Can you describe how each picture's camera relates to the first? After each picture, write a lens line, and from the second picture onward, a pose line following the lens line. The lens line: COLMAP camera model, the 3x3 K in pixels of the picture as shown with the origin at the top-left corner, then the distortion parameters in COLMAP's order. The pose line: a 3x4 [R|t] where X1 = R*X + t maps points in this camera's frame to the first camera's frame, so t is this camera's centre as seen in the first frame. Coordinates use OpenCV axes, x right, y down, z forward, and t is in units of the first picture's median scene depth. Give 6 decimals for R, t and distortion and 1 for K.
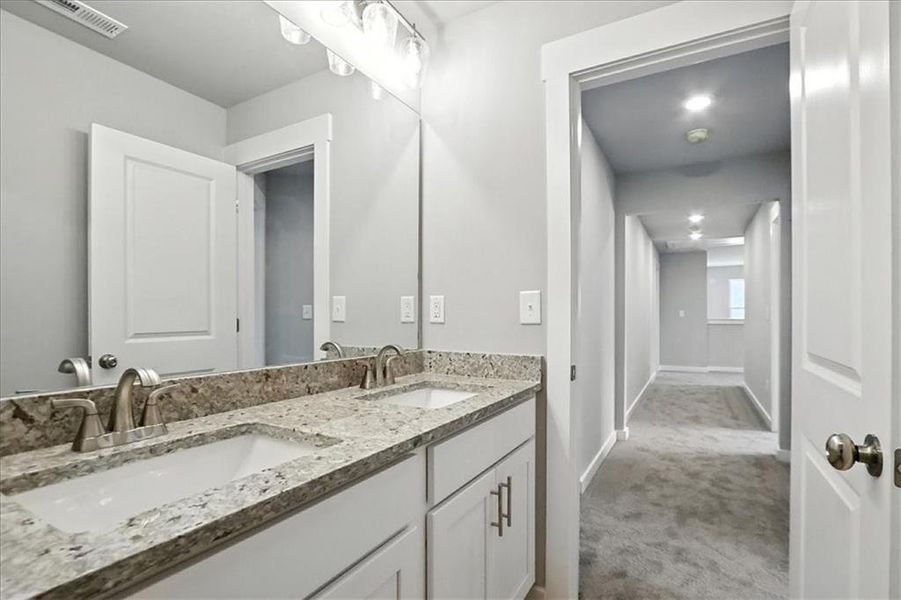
lens RADIAL K [[440.4, 0, 461.4], [0, 440.4, 304.5], [0, 0, 1]] dist [-0.021669, 0.002717]
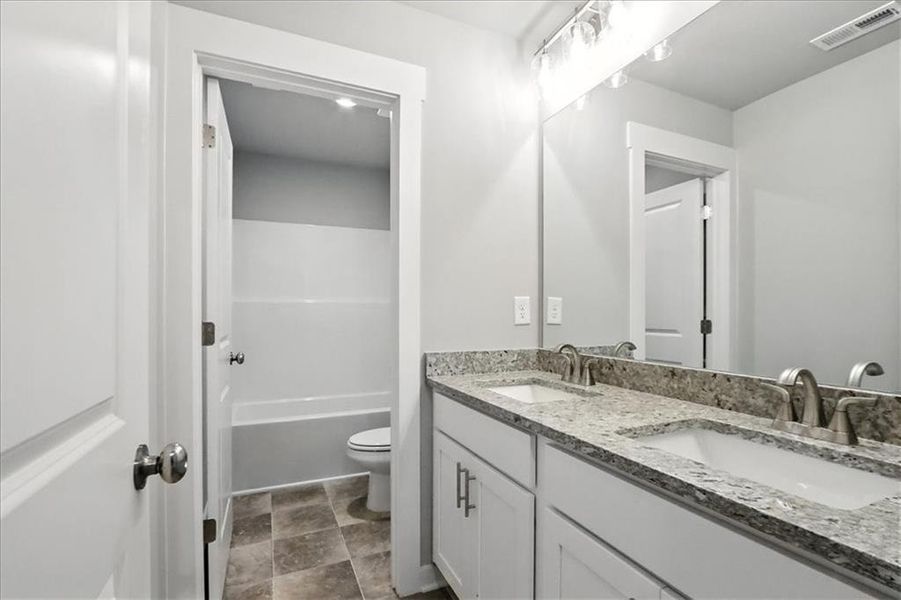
lens RADIAL K [[440.4, 0, 459.3], [0, 440.4, 305.9], [0, 0, 1]] dist [-0.021669, 0.002717]
pose [[-0.615938, -0.015312, -0.787646, 0.782387], [0.017797, 0.999285, -0.033344, 0.022314], [0.787594, -0.034556, -0.615225, 1.306685]]
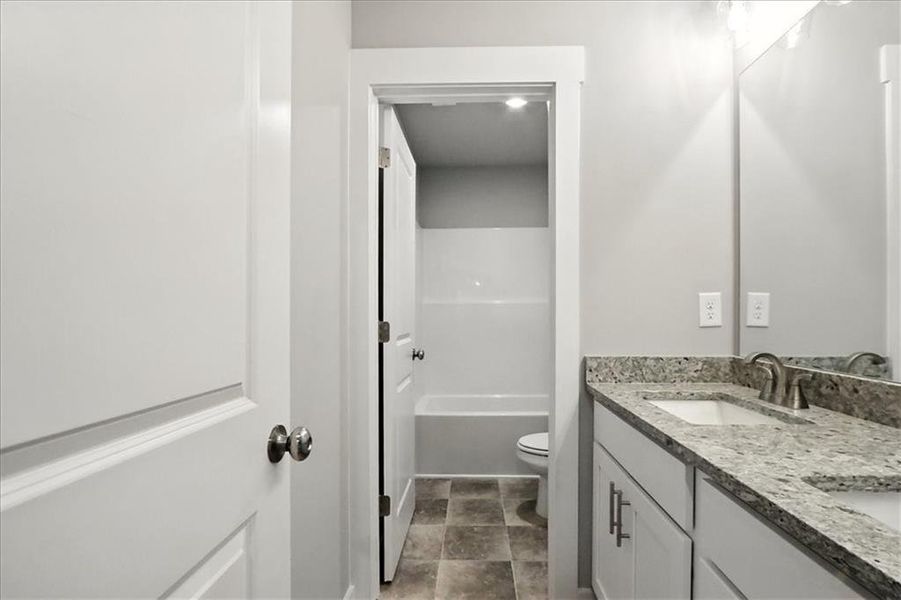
lens RADIAL K [[440.4, 0, 447.3], [0, 440.4, 307.6], [0, 0, 1]] dist [-0.021669, 0.002717]
pose [[-0.907070, -0.005575, -0.420943, 0.629156], [0.010620, 0.999291, -0.036121, 0.022684], [0.420846, -0.037235, -0.906368, 1.359591]]
